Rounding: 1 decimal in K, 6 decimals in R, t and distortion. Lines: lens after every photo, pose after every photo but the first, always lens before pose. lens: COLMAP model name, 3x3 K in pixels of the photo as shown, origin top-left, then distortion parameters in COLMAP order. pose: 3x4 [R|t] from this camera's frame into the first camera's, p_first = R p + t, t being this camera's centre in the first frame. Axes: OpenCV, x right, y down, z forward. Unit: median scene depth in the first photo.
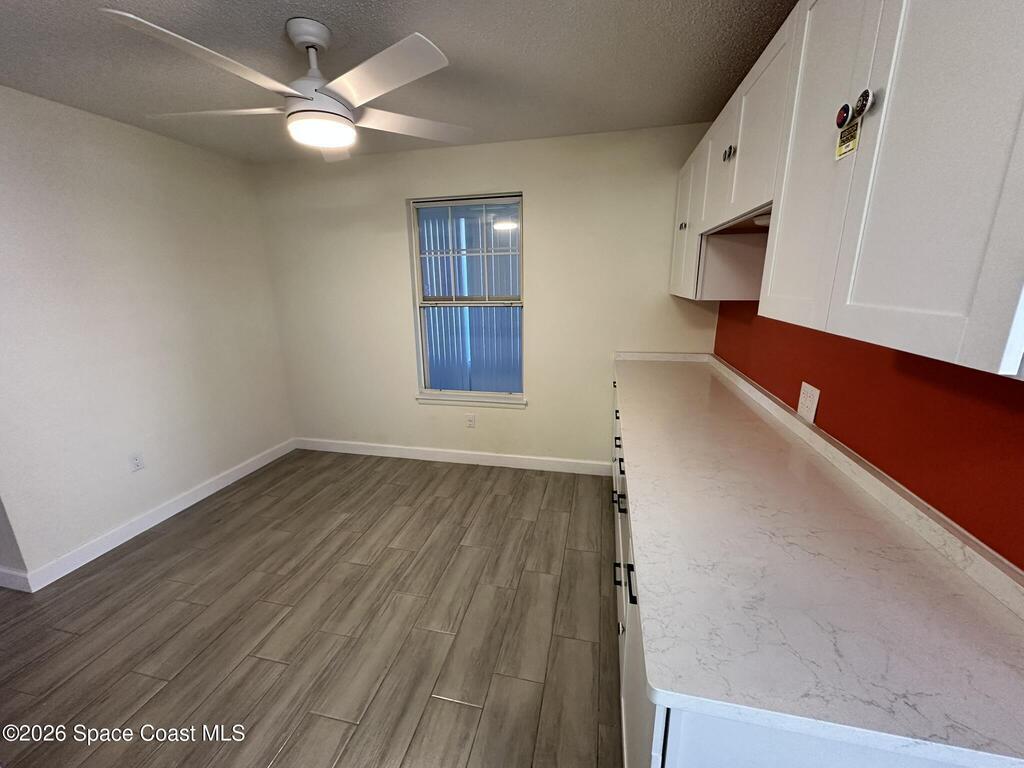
lens RADIAL K [[409.2, 0, 509.0], [0, 409.2, 381.1], [0, 0, 1]] dist [0.003113, -0.000040]
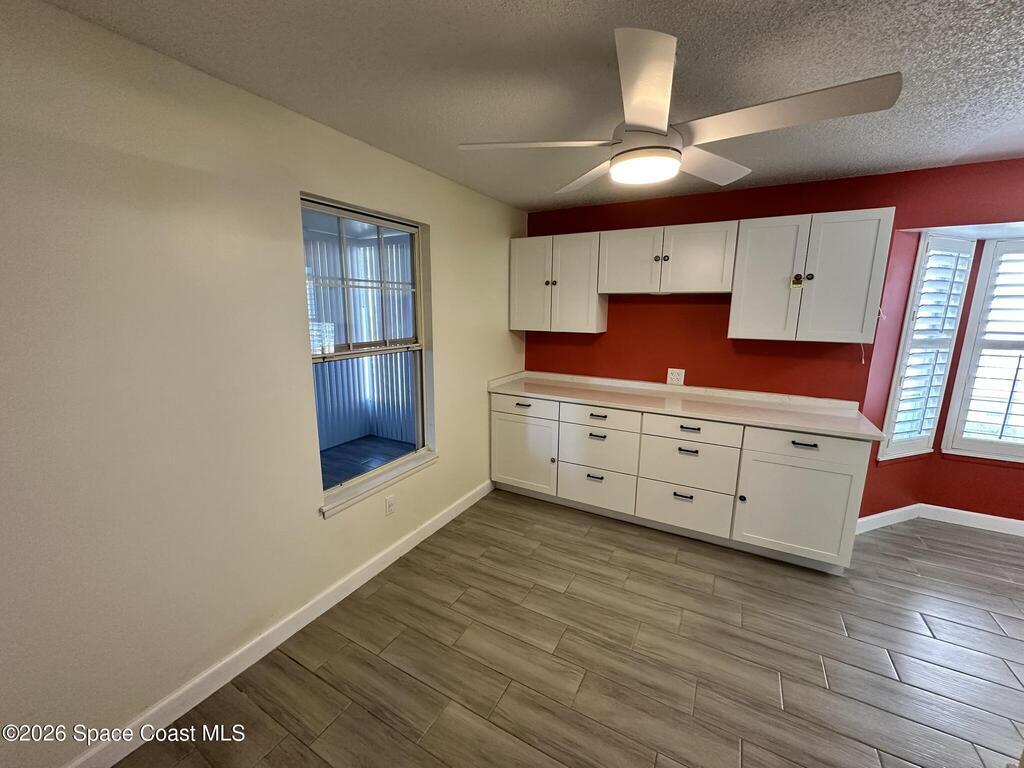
lens RADIAL K [[409.2, 0, 508.7], [0, 409.2, 385.3], [0, 0, 1]] dist [0.003113, -0.000040]
pose [[0.281750, -0.167007, 0.944842, -1.075452], [0.223120, 0.969144, 0.104768, -0.224040], [-0.933185, 0.181295, 0.310319, 0.798762]]
